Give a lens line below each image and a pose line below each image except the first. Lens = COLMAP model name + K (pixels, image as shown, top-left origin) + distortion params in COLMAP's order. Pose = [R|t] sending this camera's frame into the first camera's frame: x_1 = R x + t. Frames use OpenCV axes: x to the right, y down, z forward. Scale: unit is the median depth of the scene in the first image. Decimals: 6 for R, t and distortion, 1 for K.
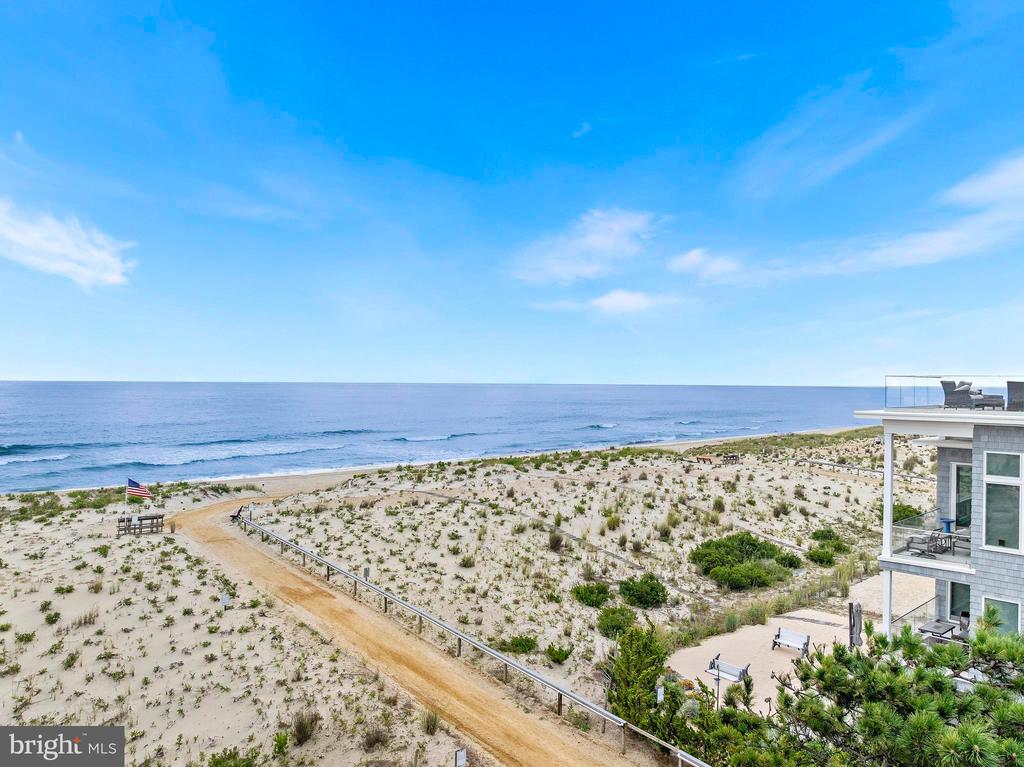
lens RADIAL K [[743.3, 0, 514.1], [0, 743.3, 385.3], [0, 0, 1]] dist [-0.037733, 0.001996]
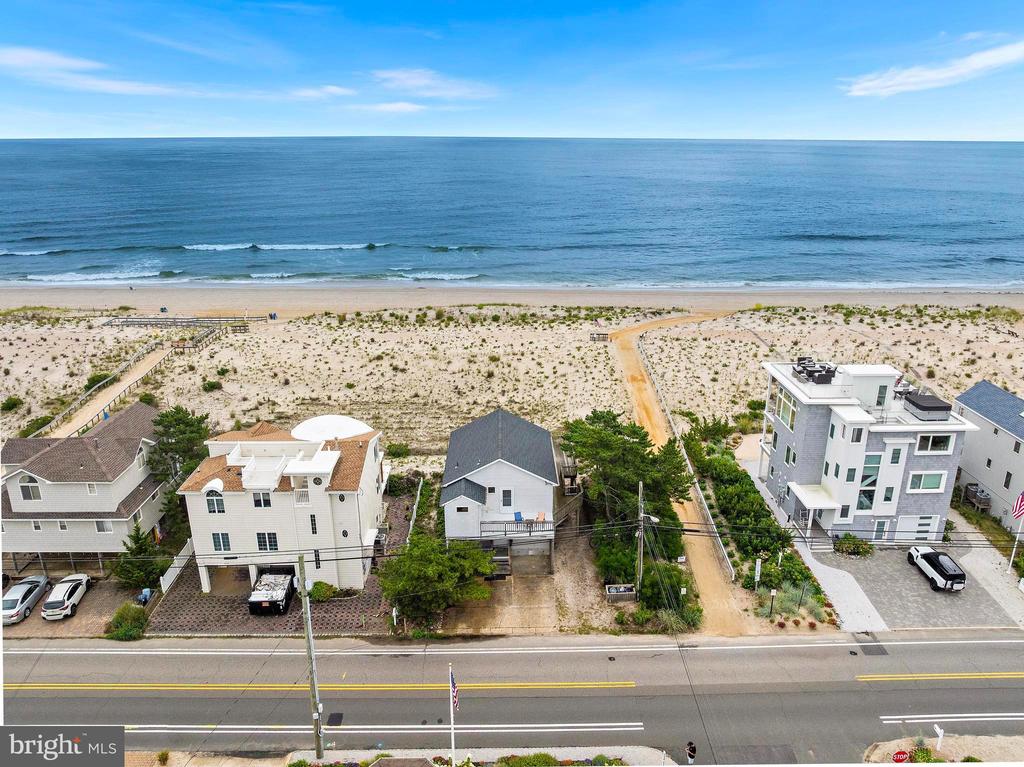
lens RADIAL K [[718.7, 0, 515.5], [0, 718.7, 379.5], [0, 0, 1]] dist [-0.014182, -0.045971]
pose [[0.742475, 0.203003, -0.638374, 1.129068], [0.009492, 0.949692, 0.313043, -0.573848], [0.669807, -0.238486, 0.703195, -1.196068]]
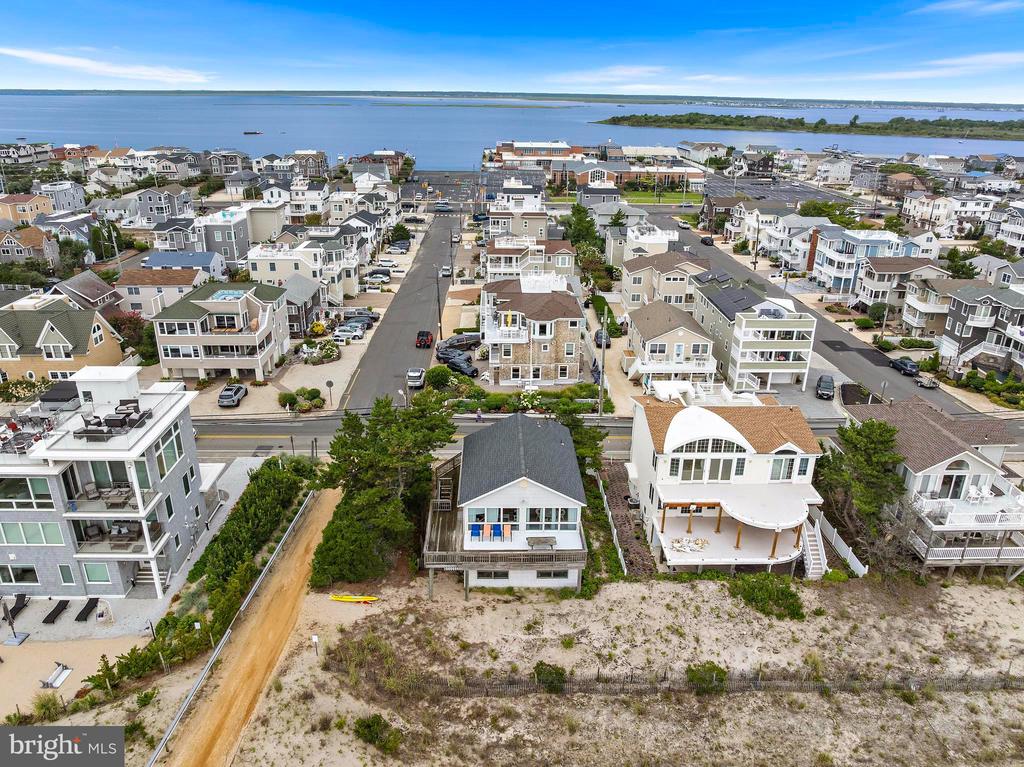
lens RADIAL K [[723.4, 0, 514.2], [0, 723.4, 382.8], [0, 0, 1]] dist [-0.038950, 0.003912]
pose [[-0.748547, -0.270163, 0.605548, -0.988706], [-0.022210, 0.922937, 0.384311, -0.640959], [-0.662709, 0.274226, -0.696862, 1.152389]]
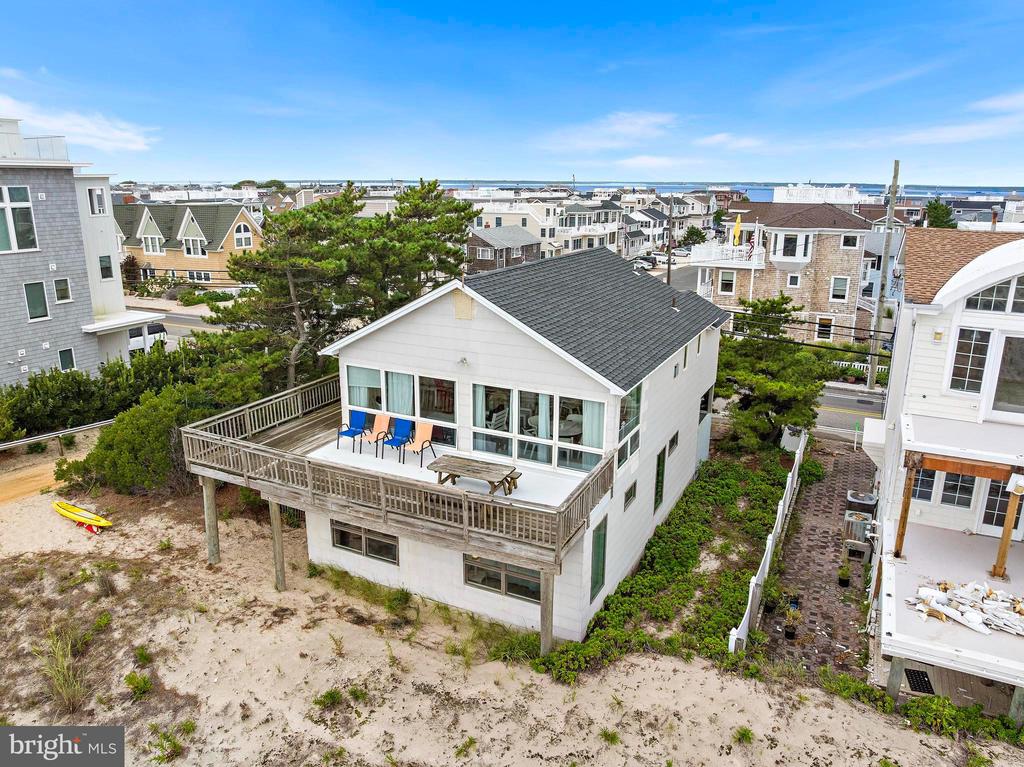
lens RADIAL K [[723.4, 0, 514.2], [0, 723.4, 382.8], [0, 0, 1]] dist [-0.038950, 0.003912]
pose [[-0.348724, -0.265902, 0.898714, -0.665513], [-0.008042, 0.959723, 0.280832, 0.040870], [-0.937191, 0.090706, -0.336817, 0.290647]]
